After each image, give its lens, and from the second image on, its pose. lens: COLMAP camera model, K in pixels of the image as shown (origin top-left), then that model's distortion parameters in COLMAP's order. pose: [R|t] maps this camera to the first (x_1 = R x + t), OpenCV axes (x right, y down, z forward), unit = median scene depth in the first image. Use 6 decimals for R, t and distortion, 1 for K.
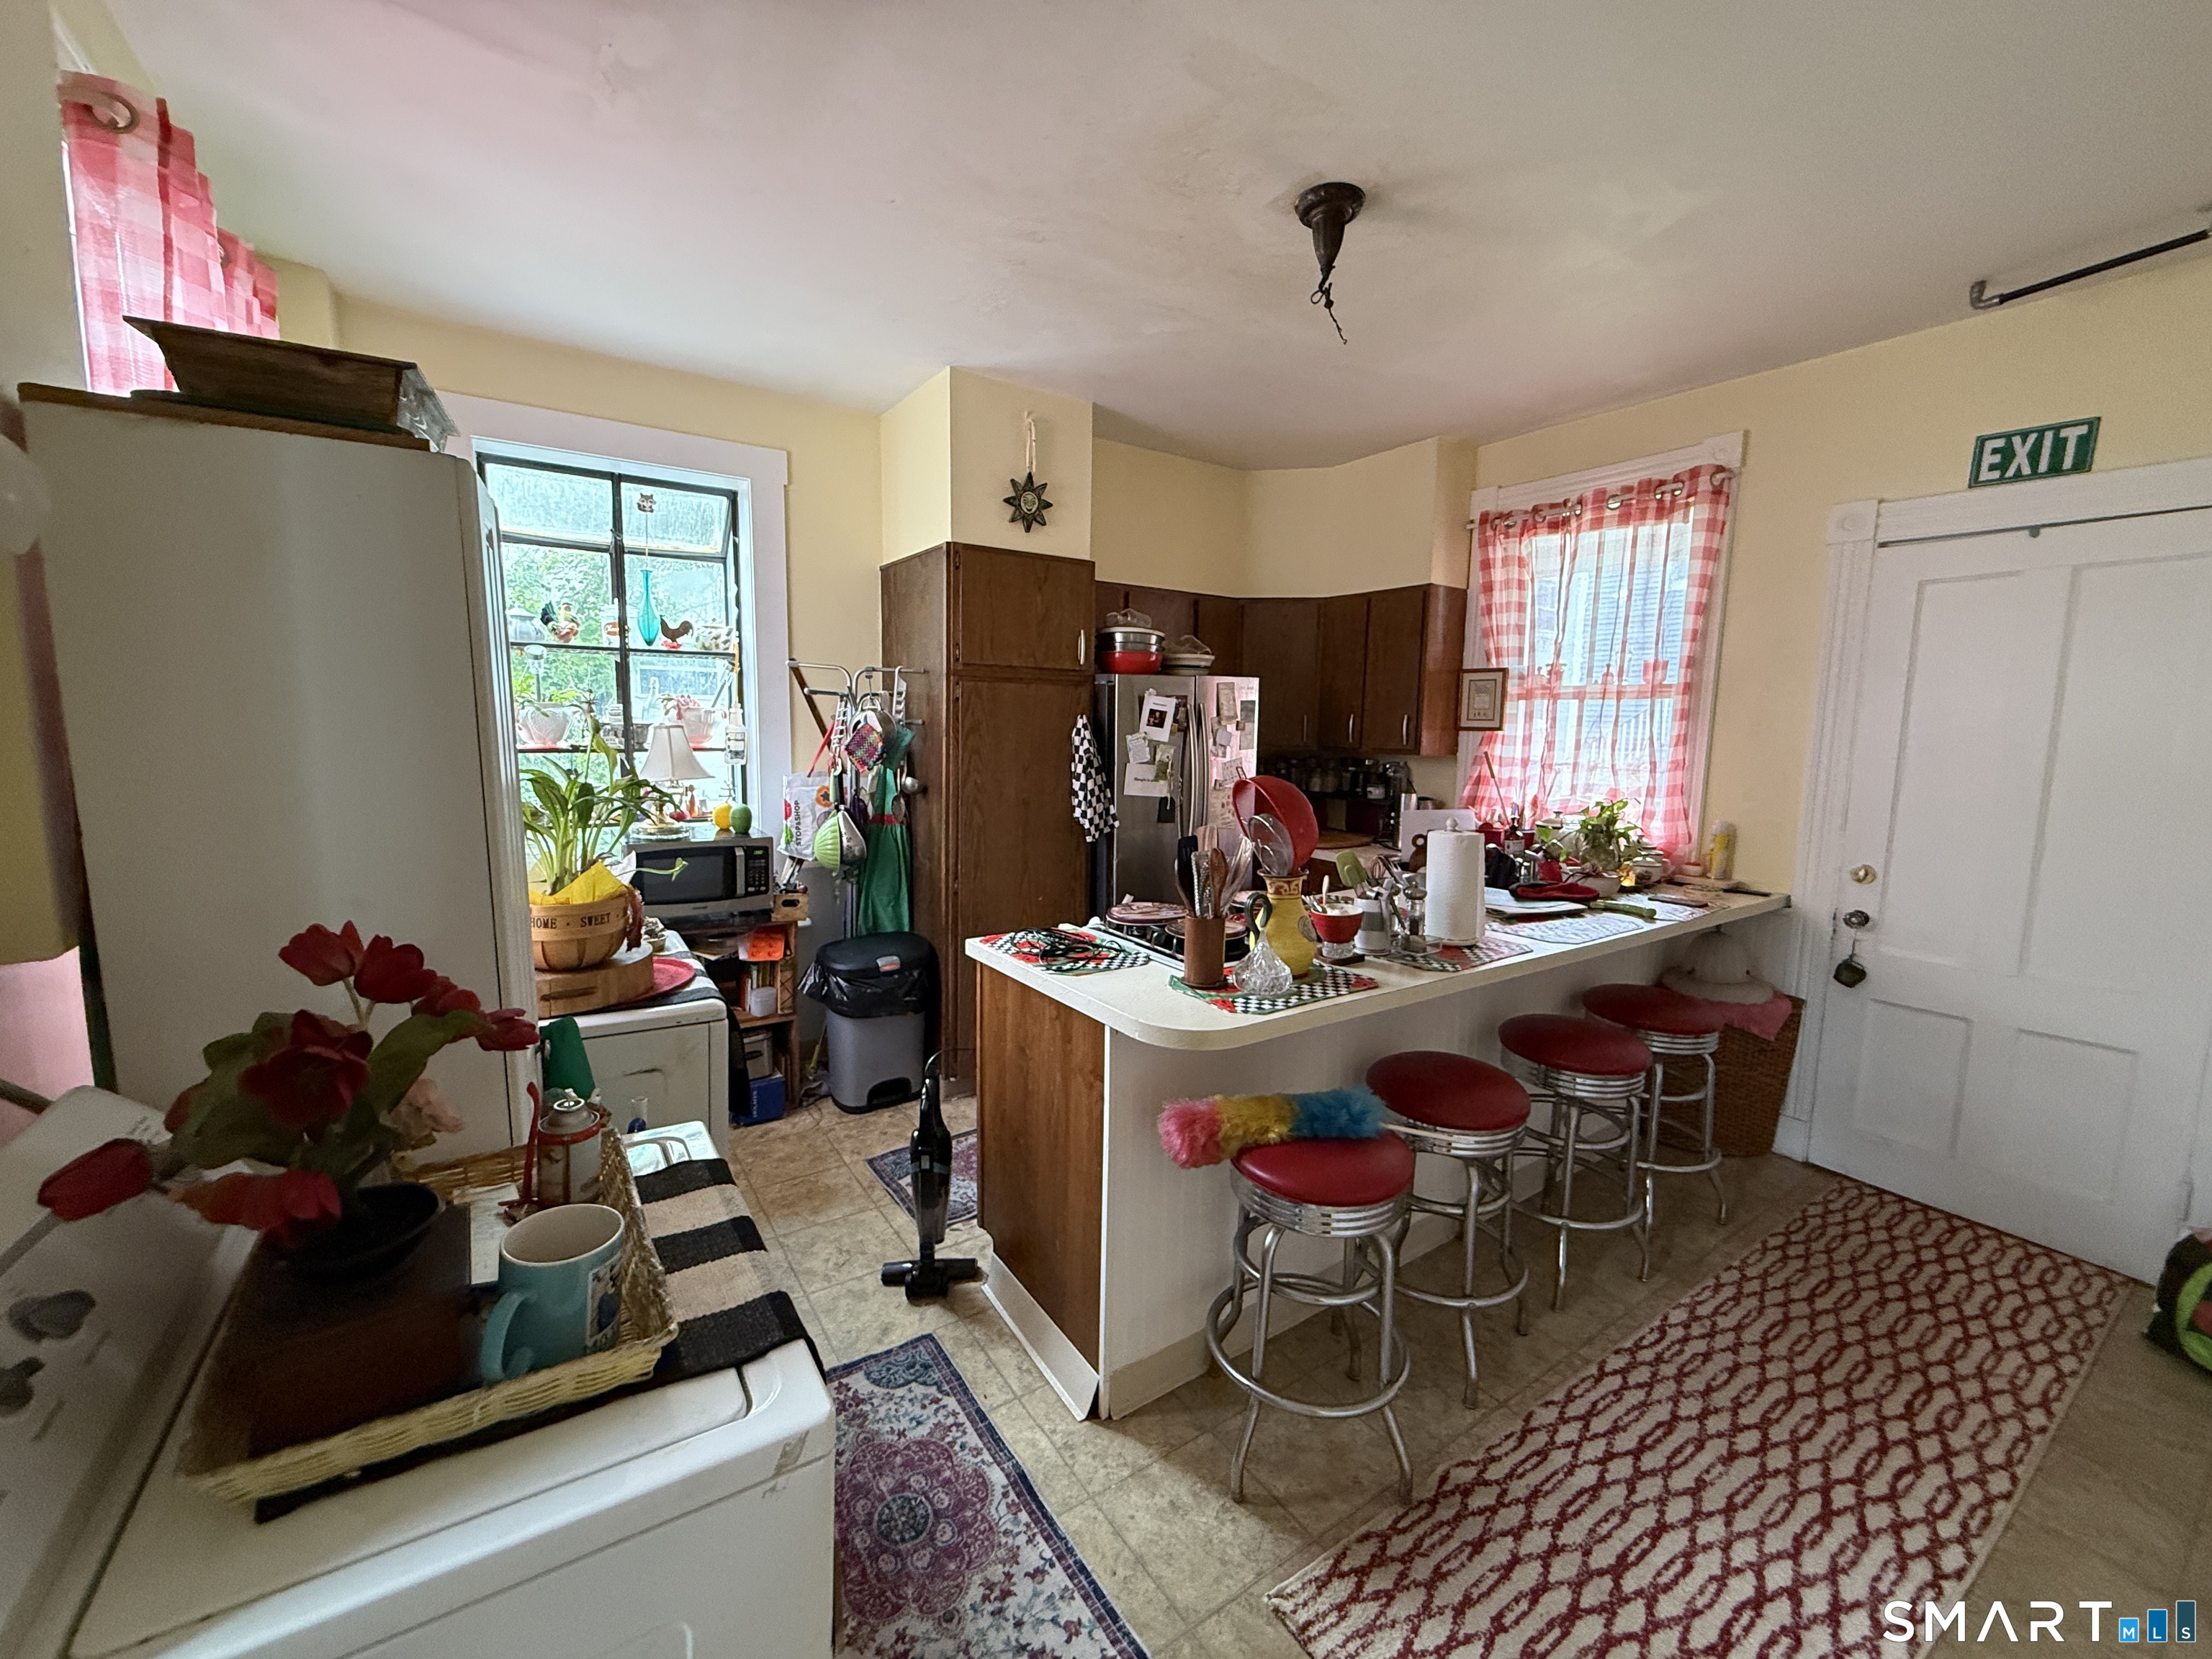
lens RADIAL K [[878.9, 0, 1103.6], [0, 878.9, 823.8], [0, 0, 1]] dist [0.000463, -0.000061]
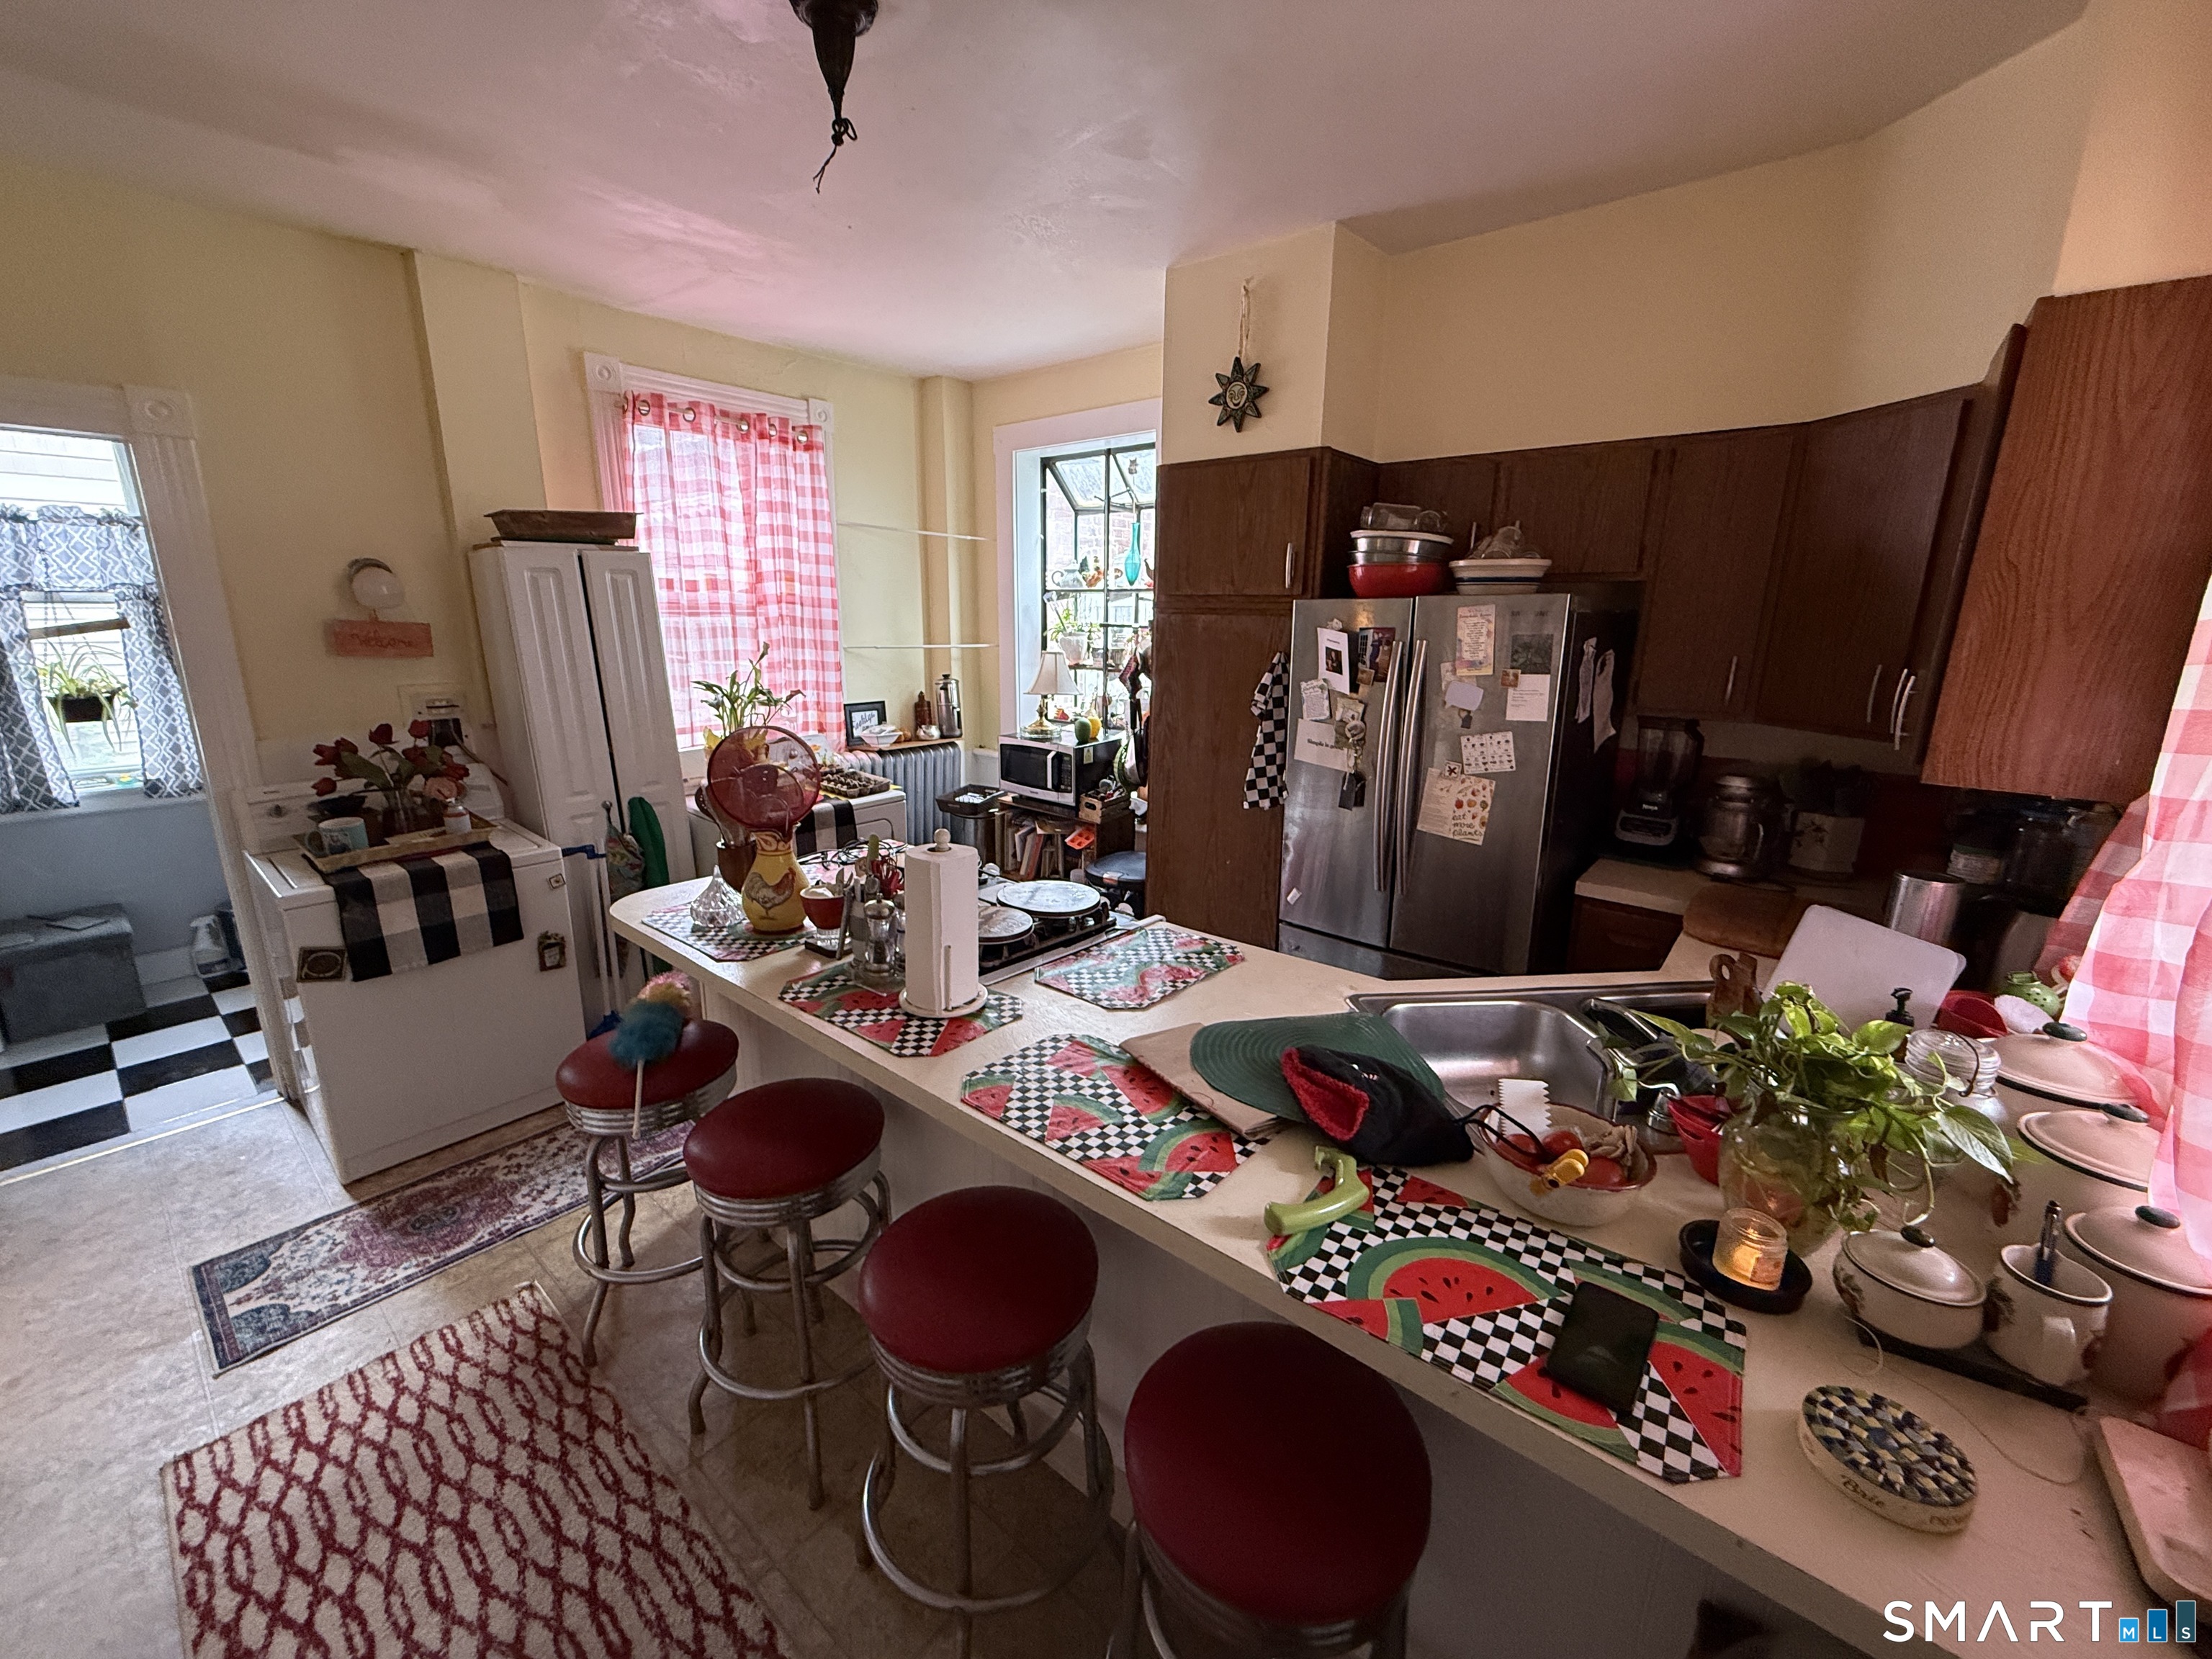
lens RADIAL K [[878.9, 0, 1106.0], [0, 878.9, 825.1], [0, 0, 1]] dist [0.000463, -0.000061]
pose [[0.277974, 0.215639, -0.936072, 1.358734], [-0.116632, 0.974844, 0.189936, -0.198025], [0.953482, 0.056378, 0.296132, 1.179849]]
